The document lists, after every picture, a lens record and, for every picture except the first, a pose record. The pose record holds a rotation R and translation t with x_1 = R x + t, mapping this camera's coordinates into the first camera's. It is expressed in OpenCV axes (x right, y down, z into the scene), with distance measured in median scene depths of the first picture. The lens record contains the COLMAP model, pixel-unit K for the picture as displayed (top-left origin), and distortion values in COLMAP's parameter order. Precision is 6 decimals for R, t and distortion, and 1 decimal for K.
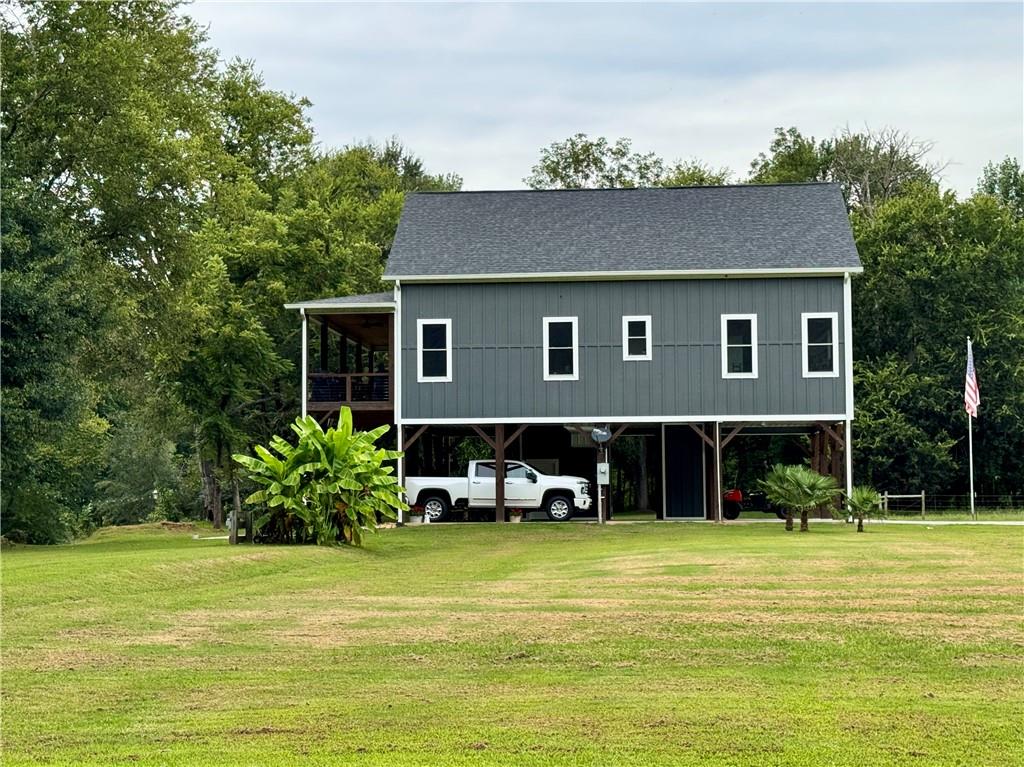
lens RADIAL K [[1712.9, 0, 513.5], [0, 1712.9, 381.3], [0, 0, 1]] dist [0.132531, 0.000000]
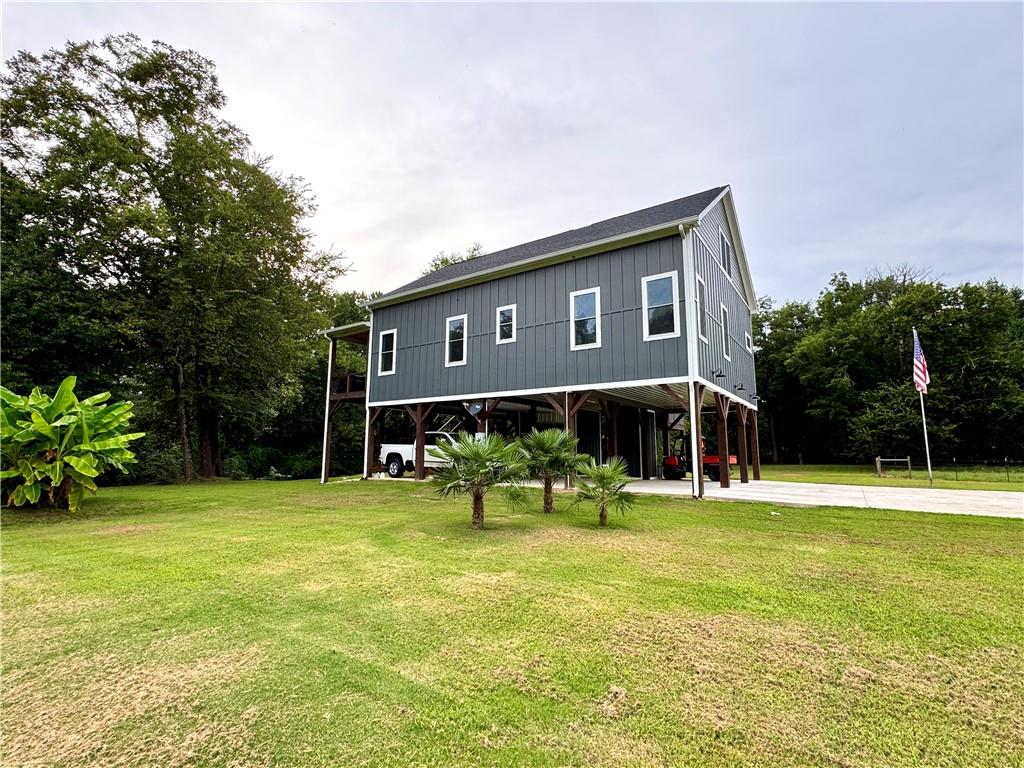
lens RADIAL K [[488.0, 0, 508.2], [0, 488.0, 382.1], [0, 0, 1]] dist [-0.007862, 0.001337]
pose [[0.859372, -0.062681, -0.507494, 0.235219], [0.023715, 0.996276, -0.082893, 0.040688], [0.510800, 0.059201, 0.857659, 0.706907]]
